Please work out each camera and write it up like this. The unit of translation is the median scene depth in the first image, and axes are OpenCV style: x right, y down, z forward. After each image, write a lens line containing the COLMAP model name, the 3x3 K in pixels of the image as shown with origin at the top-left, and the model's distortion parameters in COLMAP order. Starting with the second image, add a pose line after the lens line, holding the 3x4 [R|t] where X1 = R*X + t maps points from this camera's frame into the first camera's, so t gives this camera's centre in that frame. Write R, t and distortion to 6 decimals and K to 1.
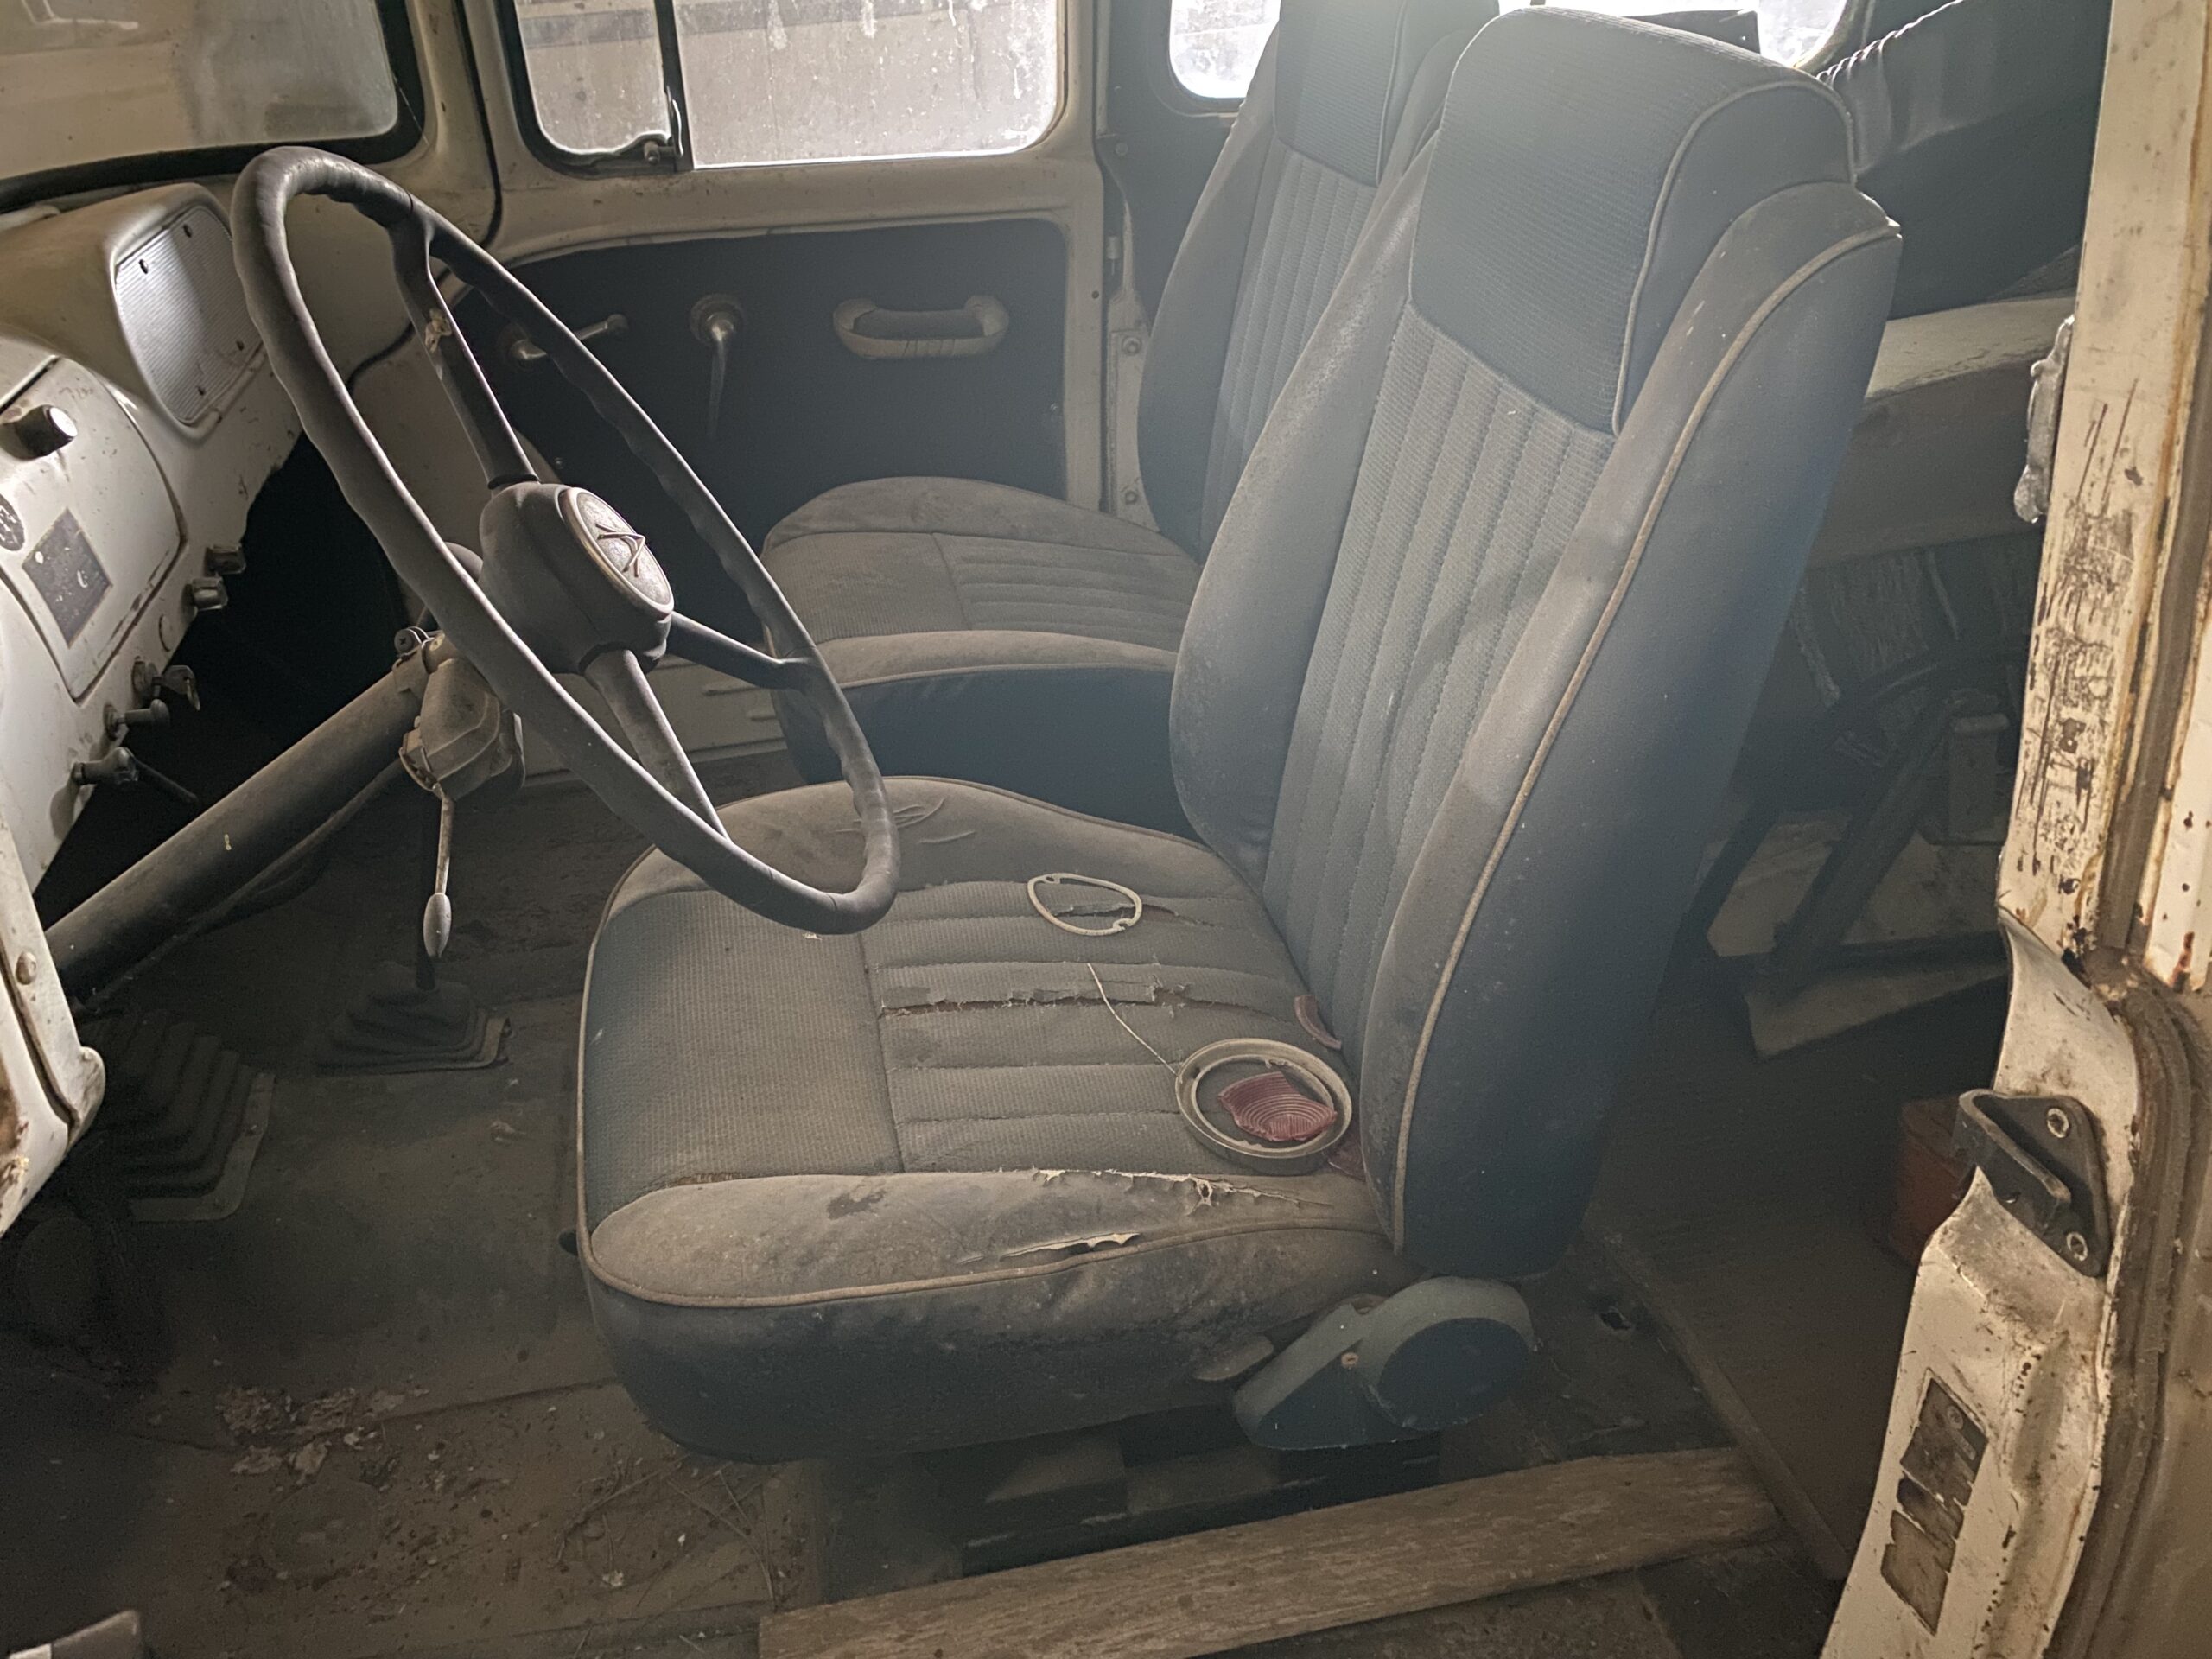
lens RADIAL K [[1688.2, 0, 1082.3], [0, 1688.2, 815.7], [0, 0, 1]] dist [0.026151, -0.018429]
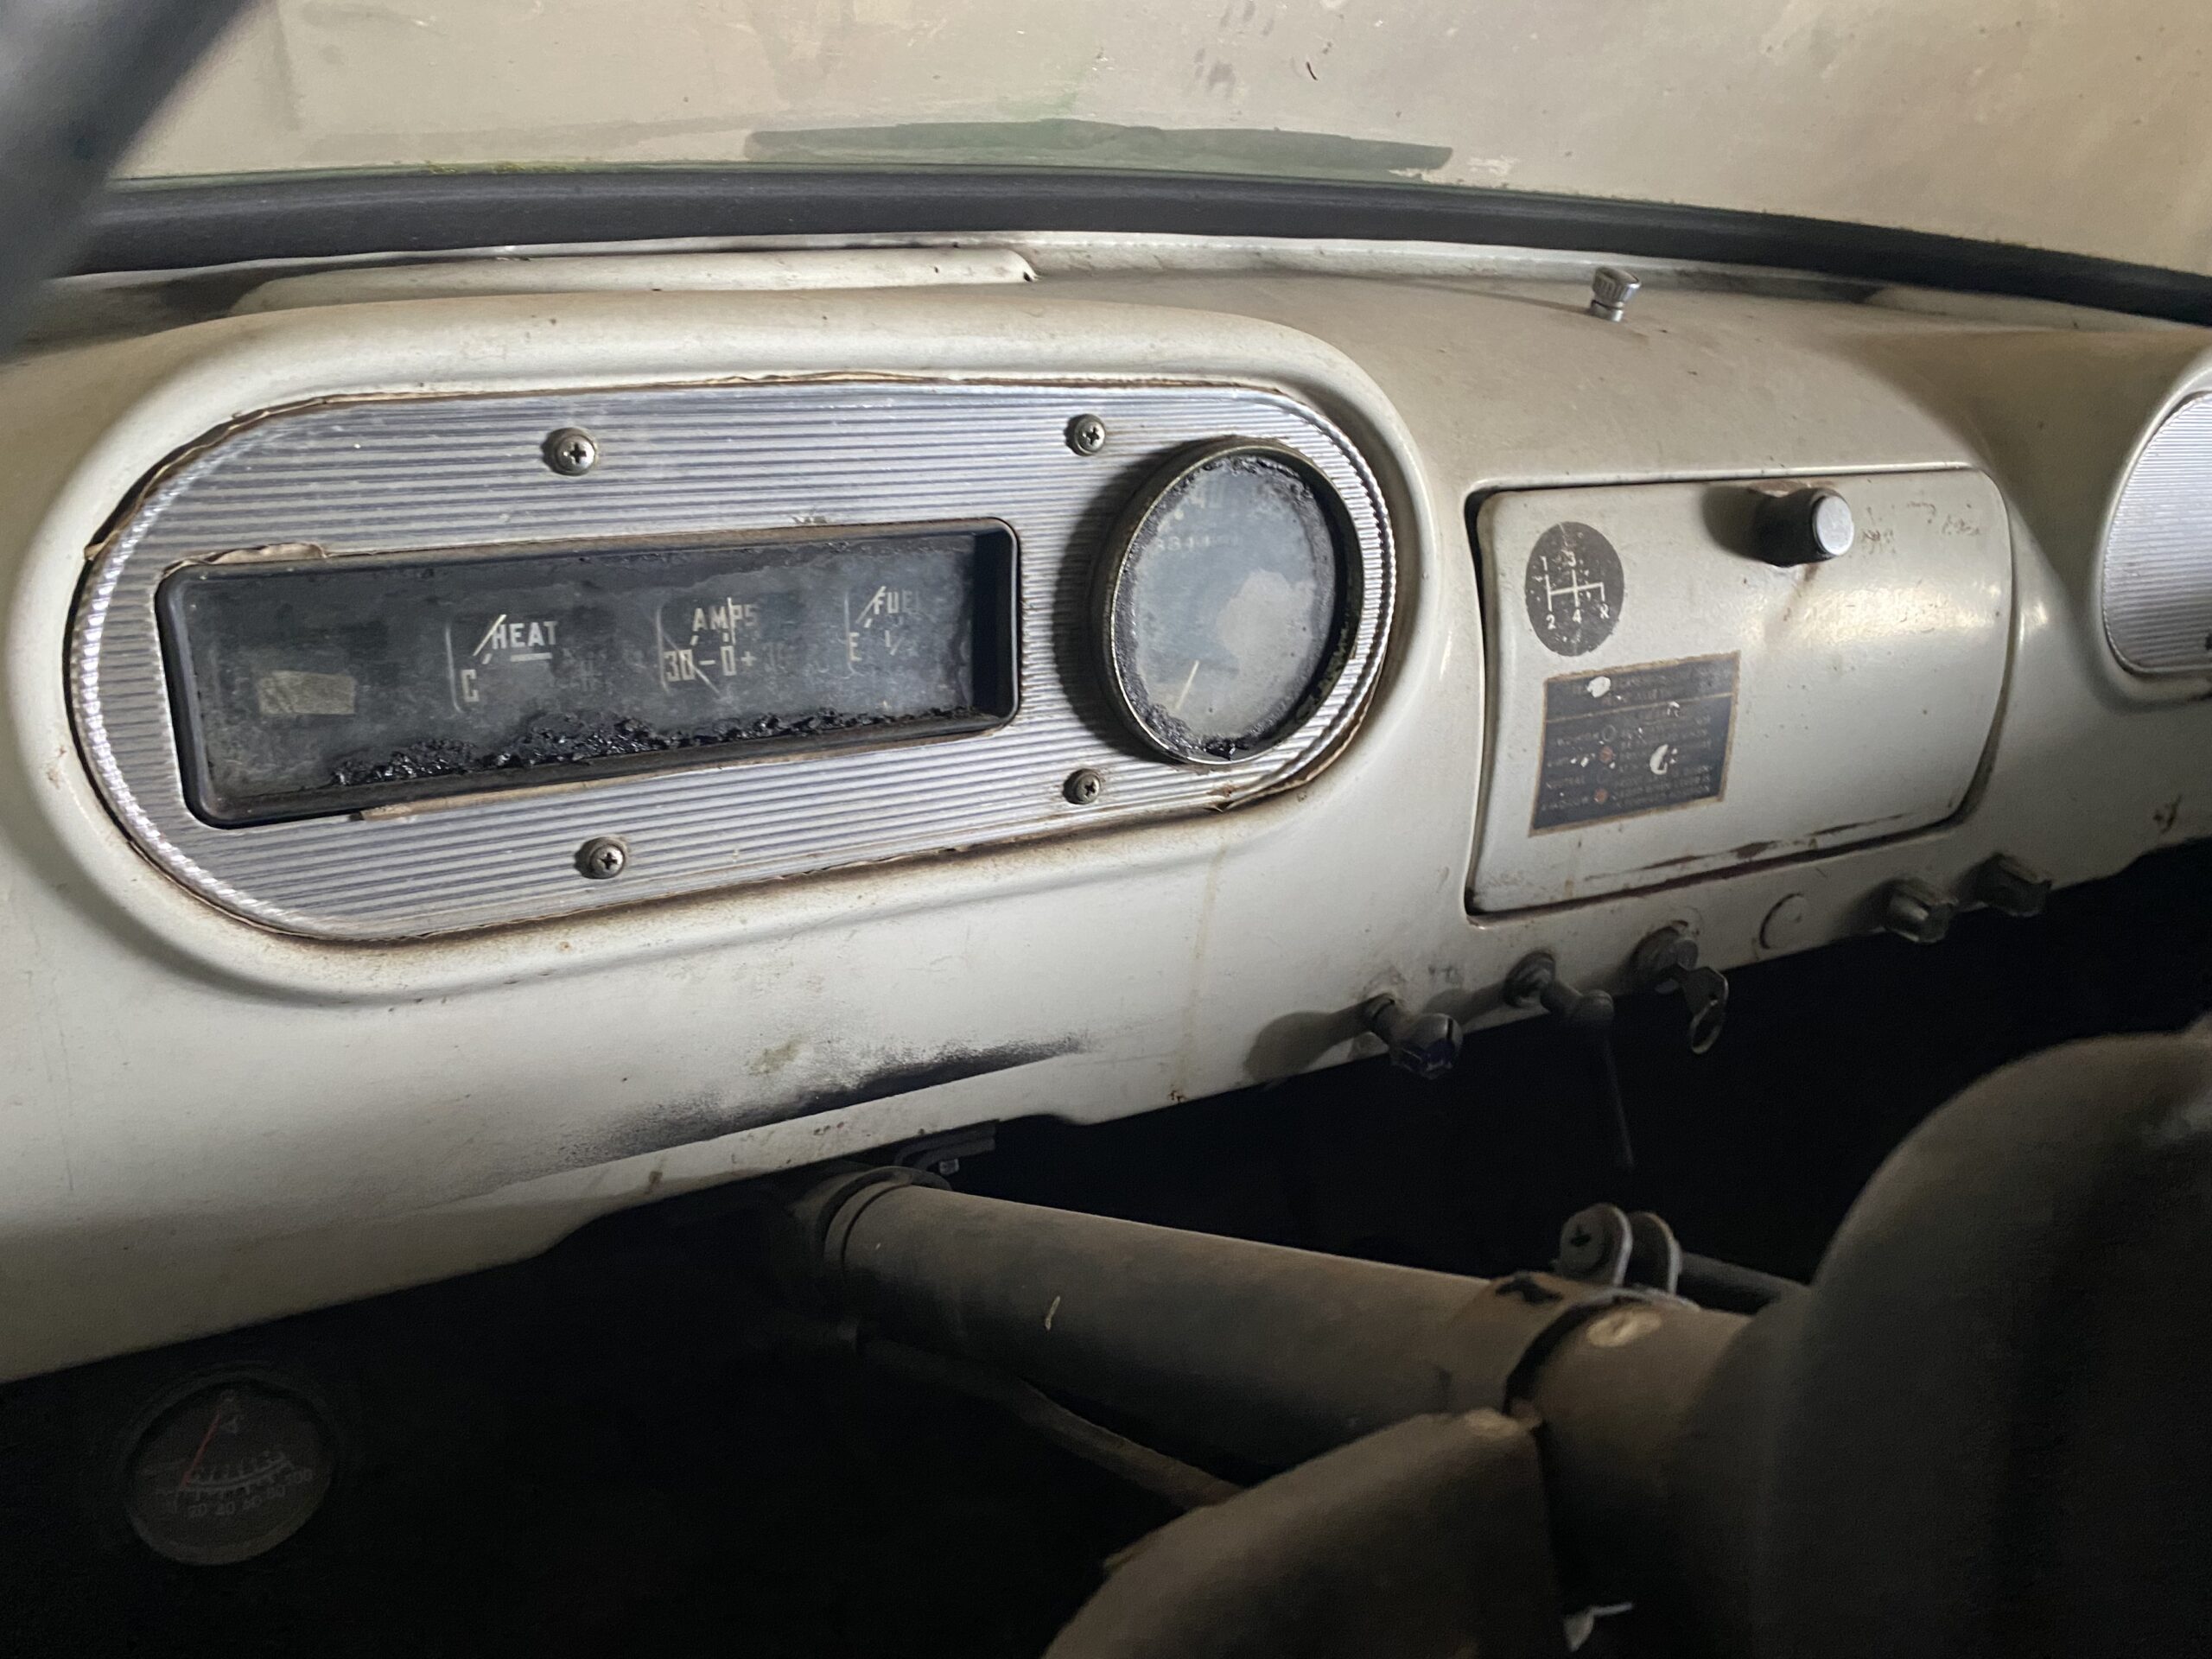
lens RADIAL K [[1688.2, 0, 1101.3], [0, 1688.2, 825.0], [0, 0, 1]] dist [0.026151, -0.018429]
pose [[0.307118, 0.464662, -0.830522, -0.171071], [-0.592708, 0.776170, 0.215076, -0.135273], [0.744564, 0.426203, 0.513785, 0.591657]]
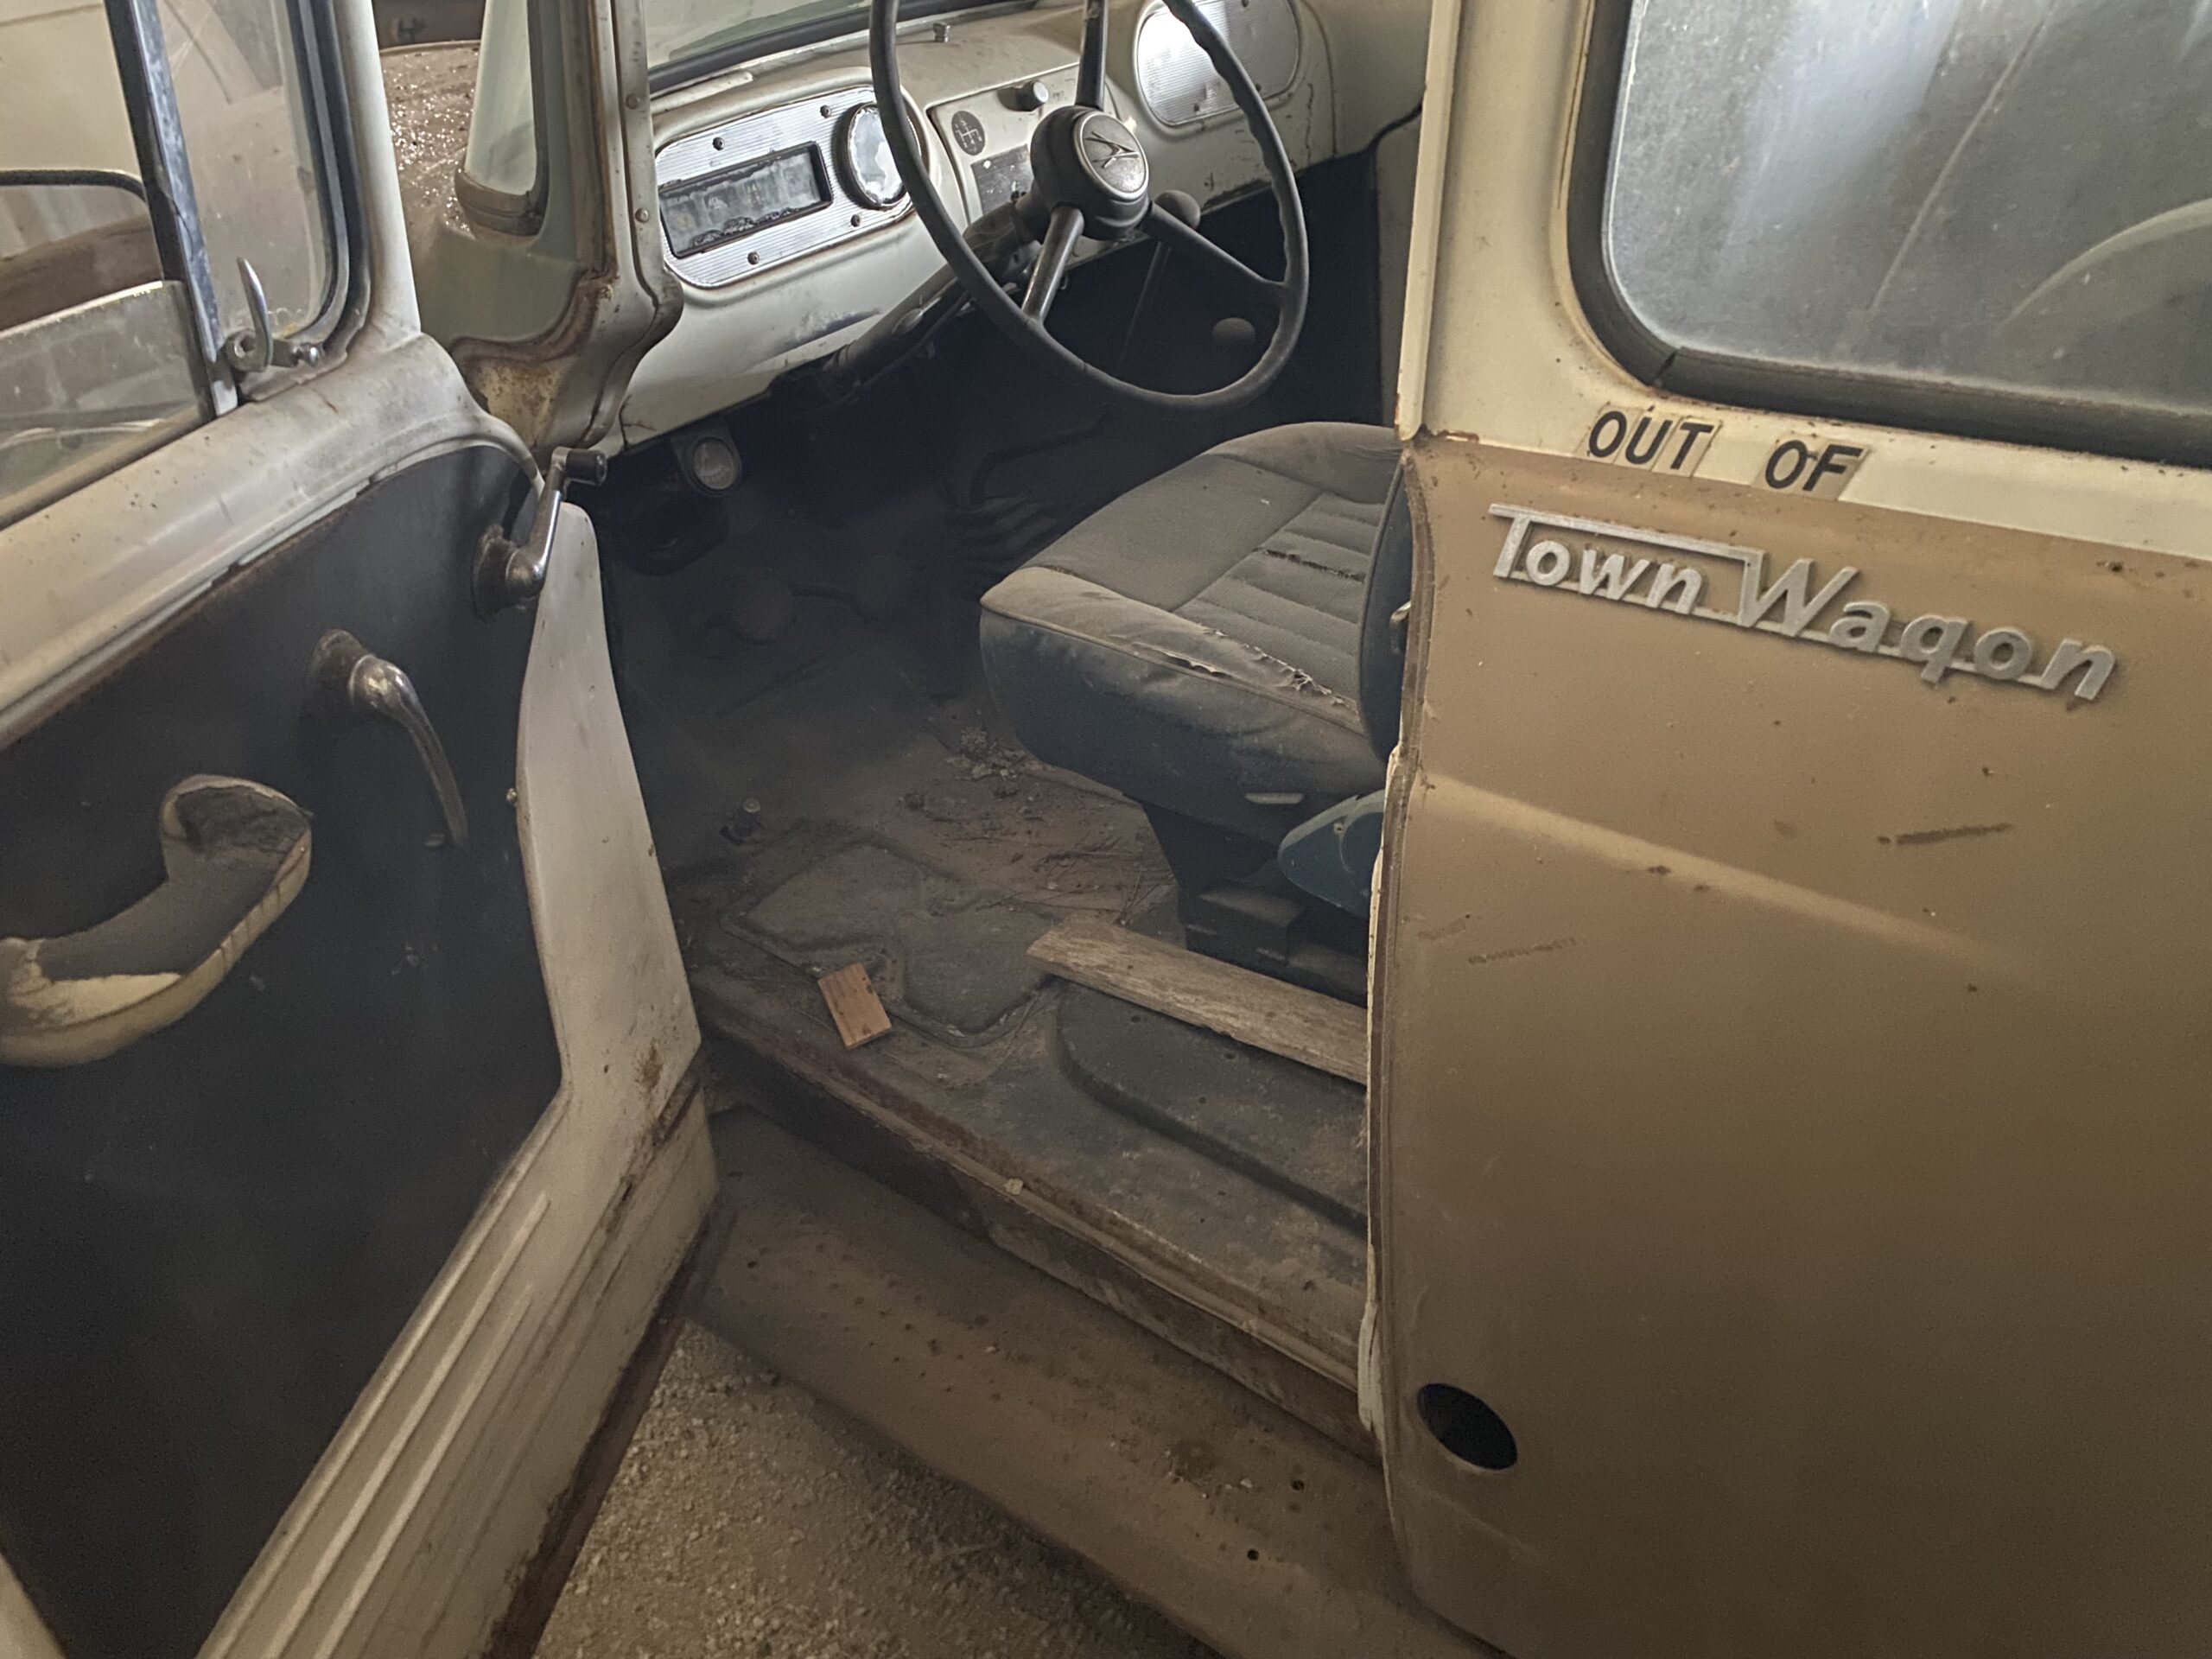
lens RADIAL K [[1688.2, 0, 1104.4], [0, 1688.2, 839.3], [0, 0, 1]] dist [0.026151, -0.018429]
pose [[0.673520, 0.367711, -0.641217, 0.781050], [-0.326555, 0.926259, 0.188165, 0.113318], [0.663124, 0.082659, 0.743932, -0.125453]]
